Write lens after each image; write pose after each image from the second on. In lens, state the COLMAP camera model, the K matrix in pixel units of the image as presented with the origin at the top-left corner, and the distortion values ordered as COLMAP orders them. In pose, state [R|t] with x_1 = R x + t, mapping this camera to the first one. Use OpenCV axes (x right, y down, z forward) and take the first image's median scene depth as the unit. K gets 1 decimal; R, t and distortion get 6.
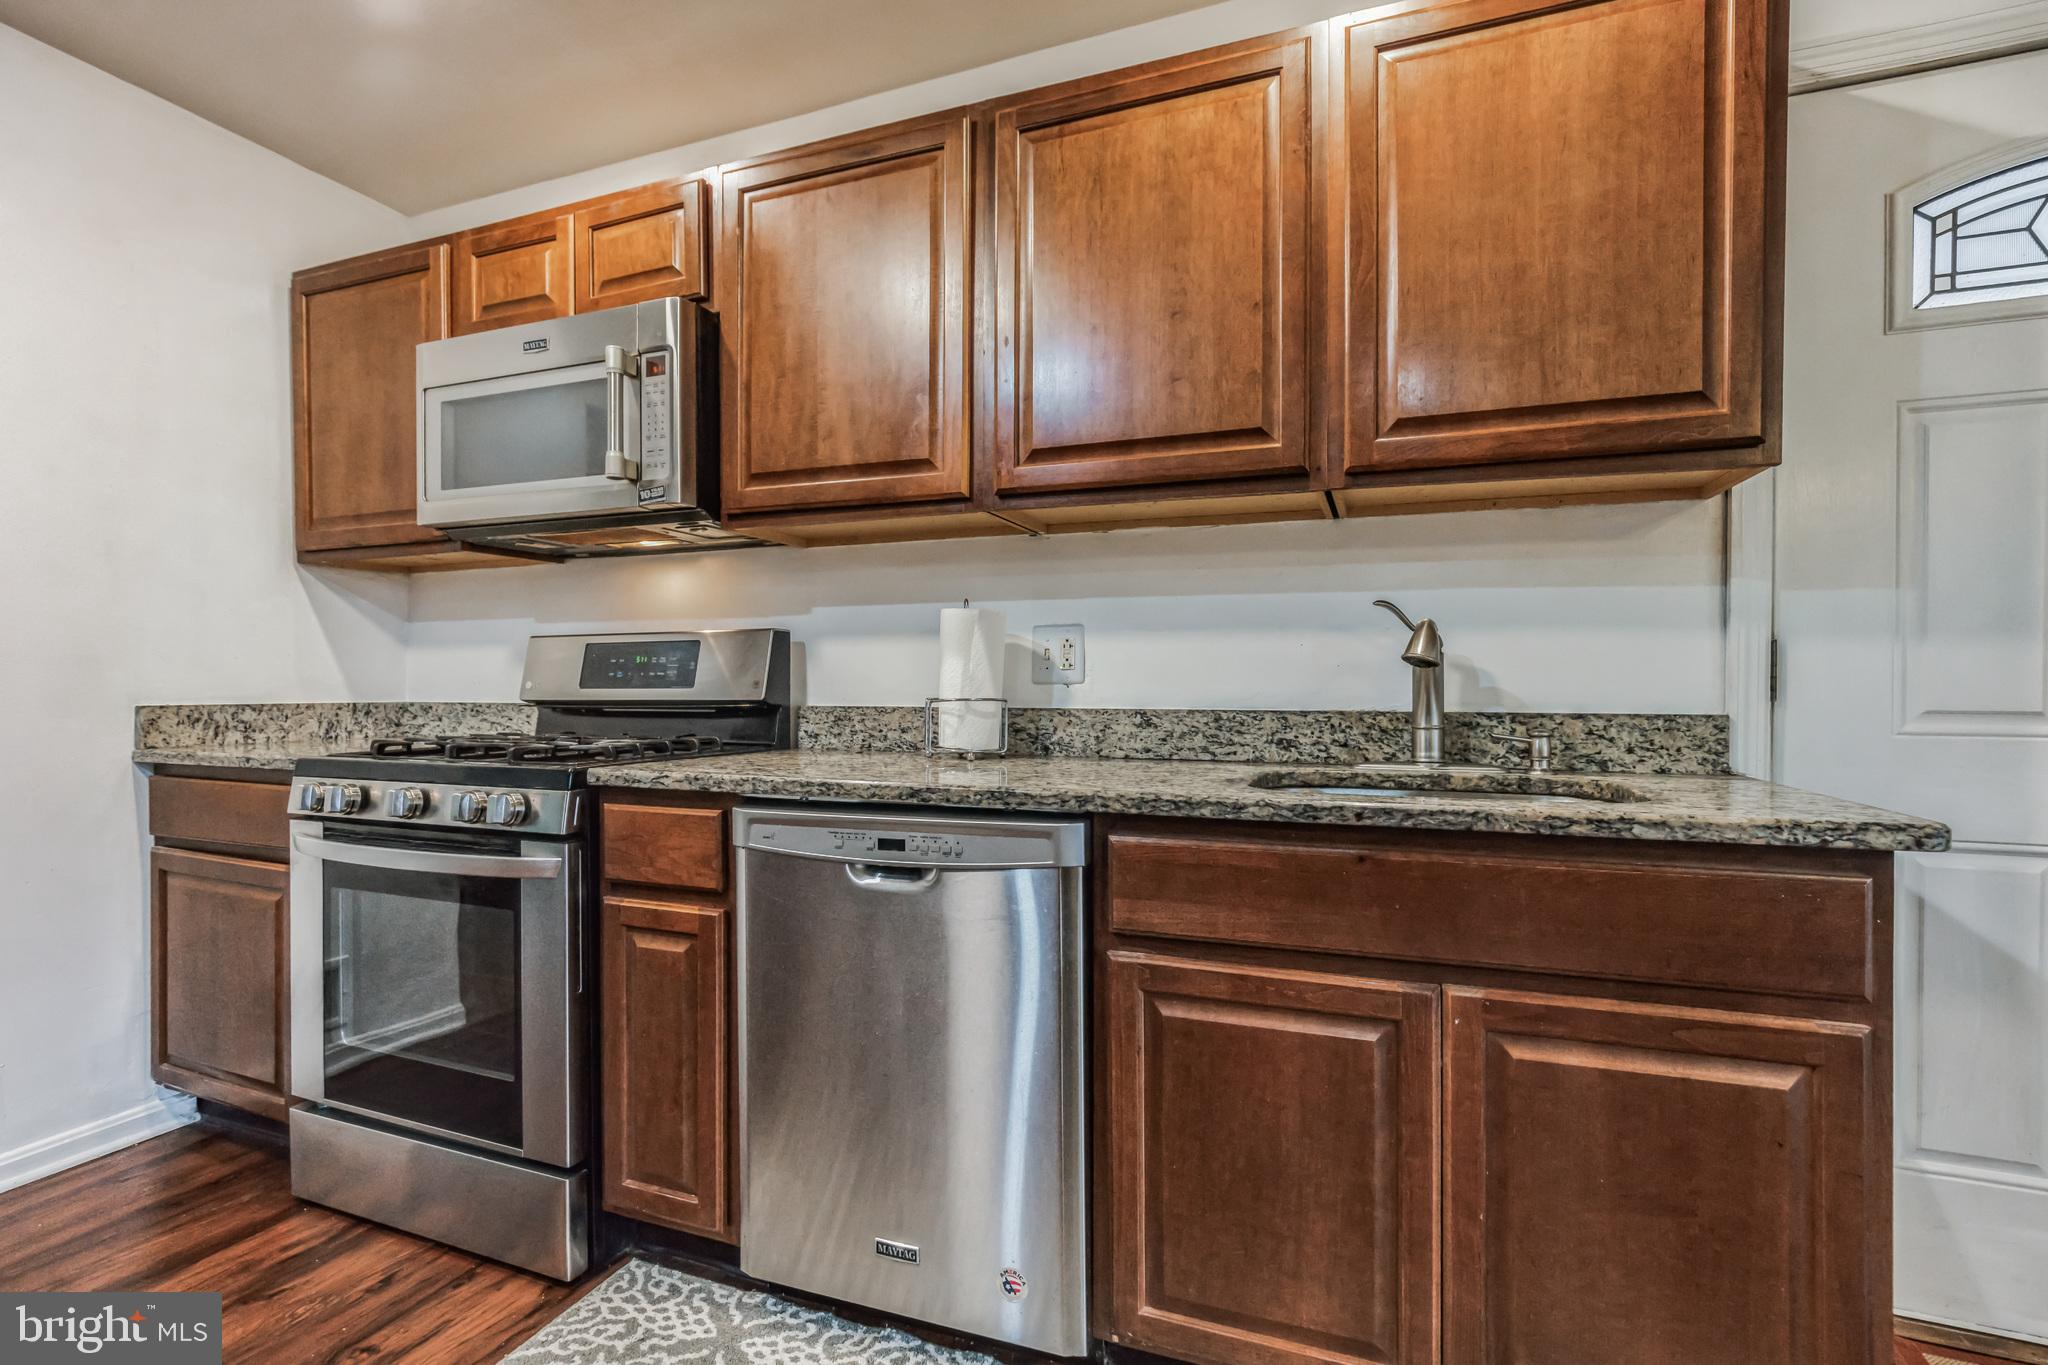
lens RADIAL K [[928.8, 0, 1031.7], [0, 928.8, 691.9], [0, 0, 1]] dist [-0.012657, 0.000860]
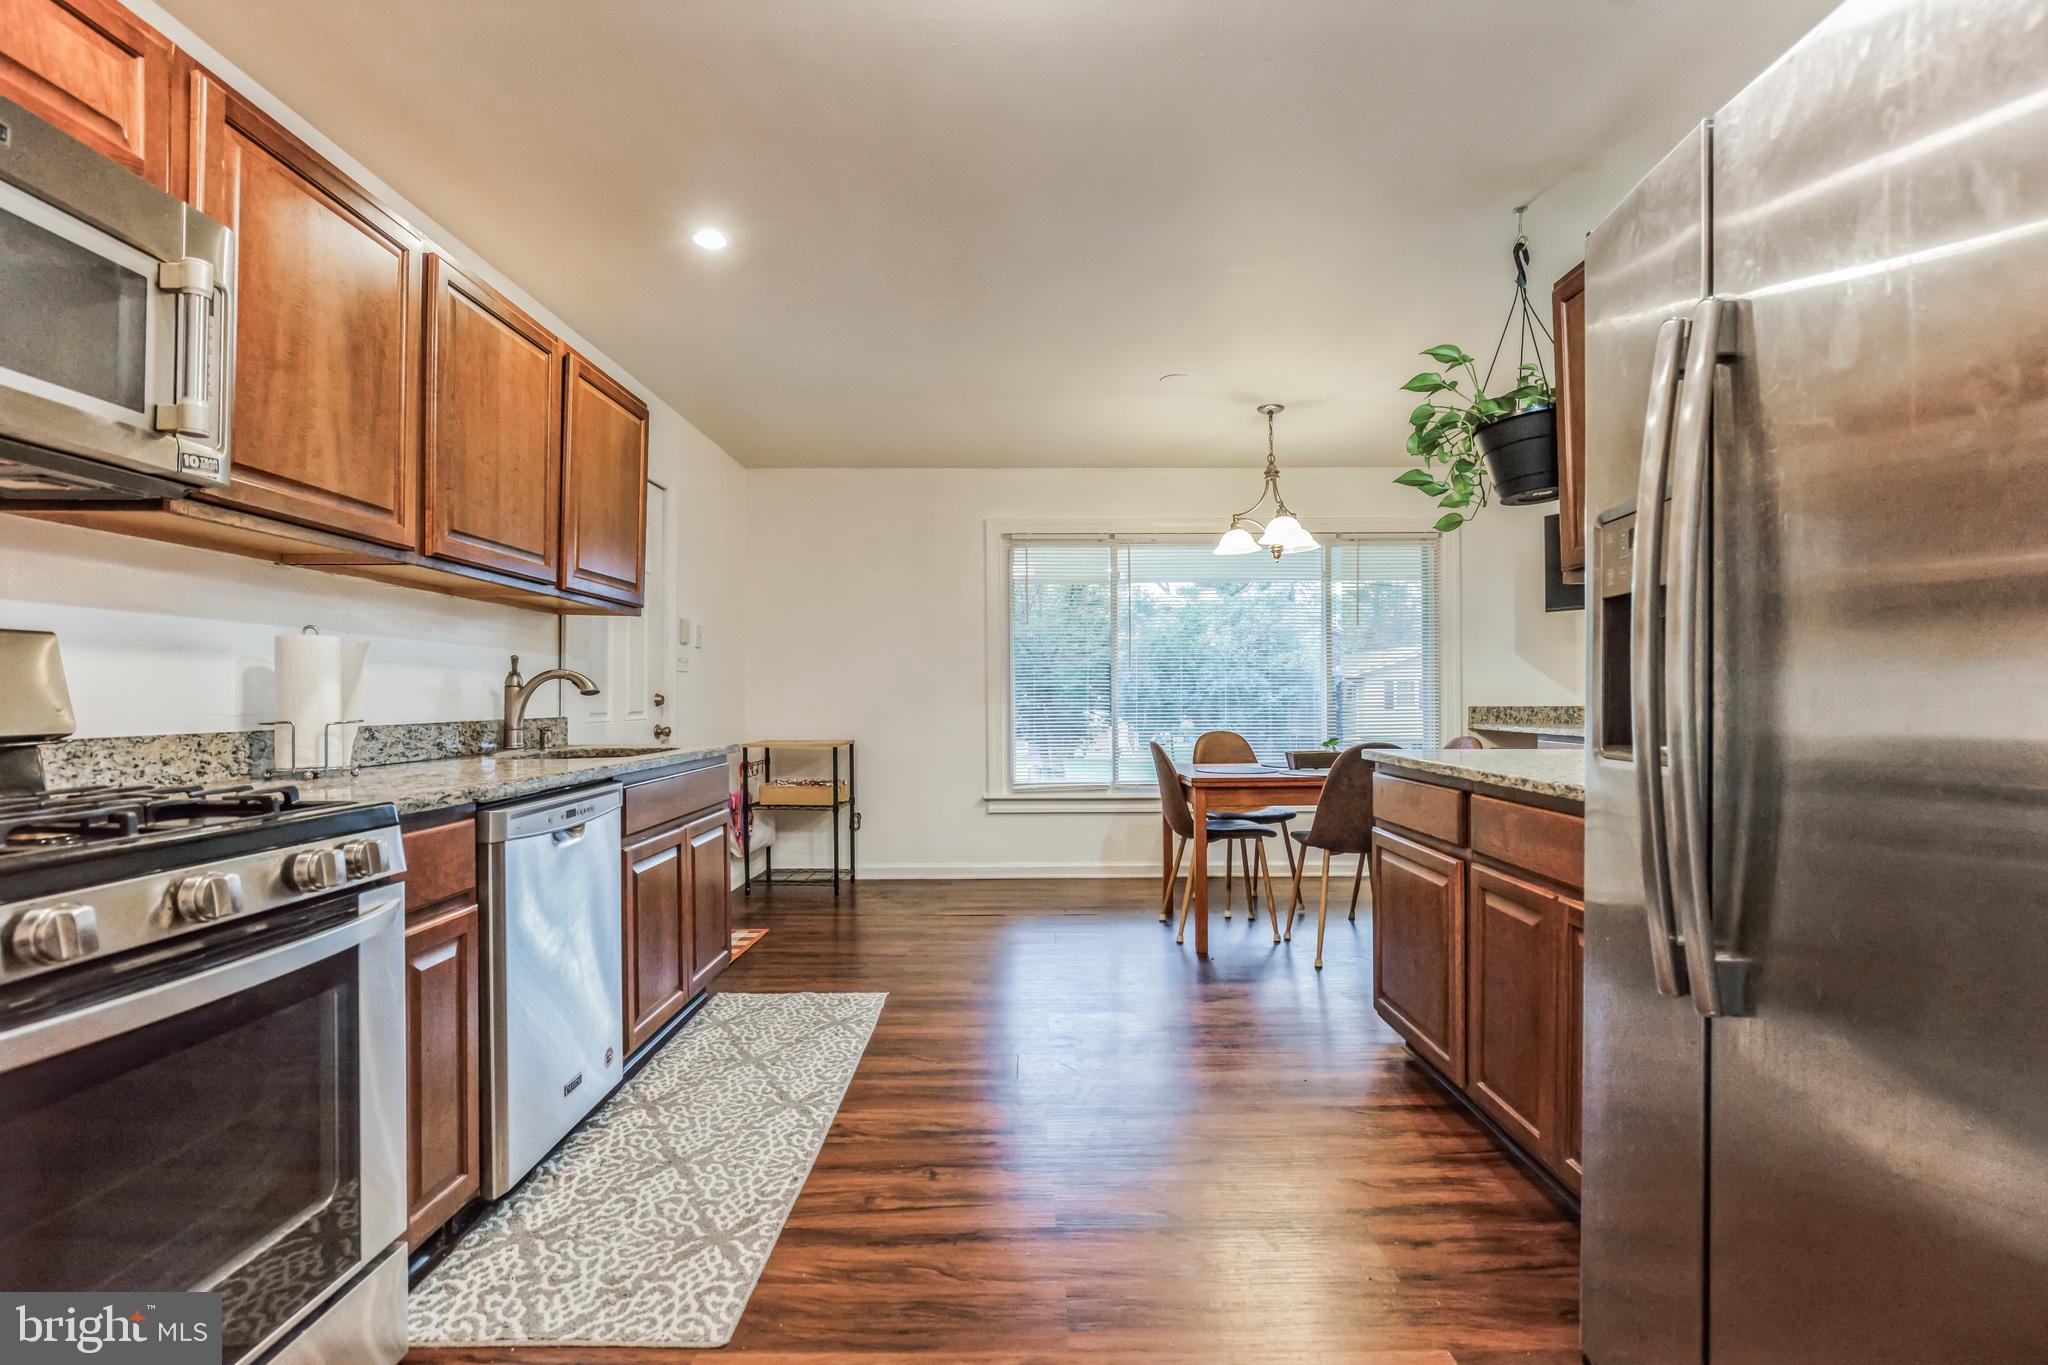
lens RADIAL K [[928.8, 0, 1026.0], [0, 928.8, 690.0], [0, 0, 1]] dist [-0.012657, 0.000860]
pose [[-0.349746, 0.007028, 0.936818, -1.399767], [0.008714, 0.999953, -0.004248, -0.017012], [-0.936804, 0.006678, -0.349791, 0.643883]]
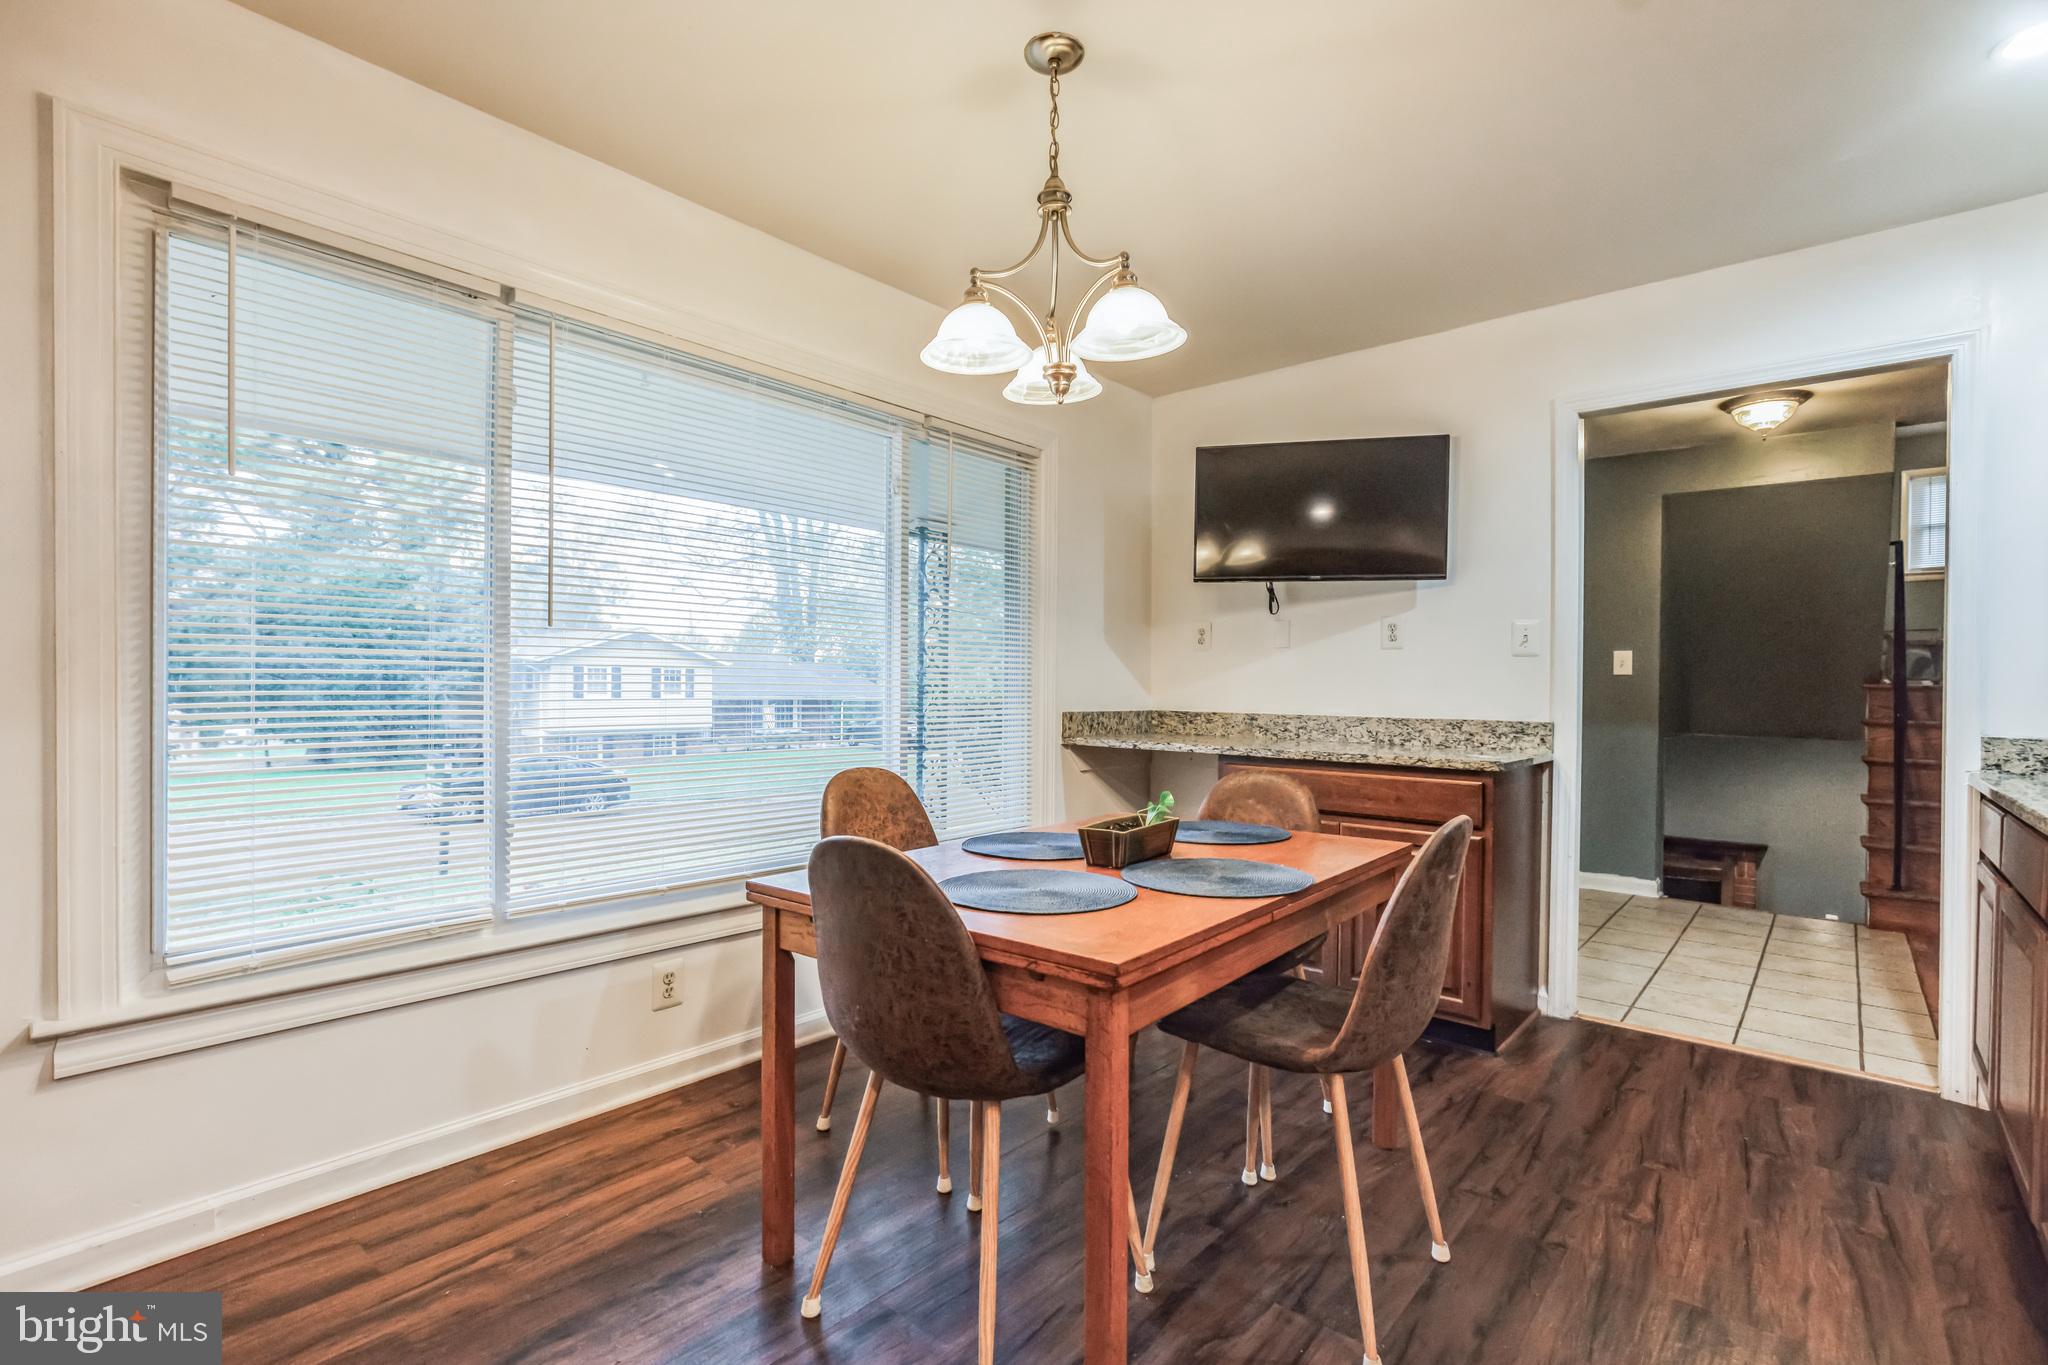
lens RADIAL K [[928.8, 0, 1028.3], [0, 928.8, 692.3], [0, 0, 1]] dist [-0.012657, 0.000860]
pose [[-0.937357, -0.013361, 0.348114, -0.767374], [-0.009770, 0.999879, 0.012069, -0.022706], [-0.348234, 0.007912, -0.937374, 0.480203]]
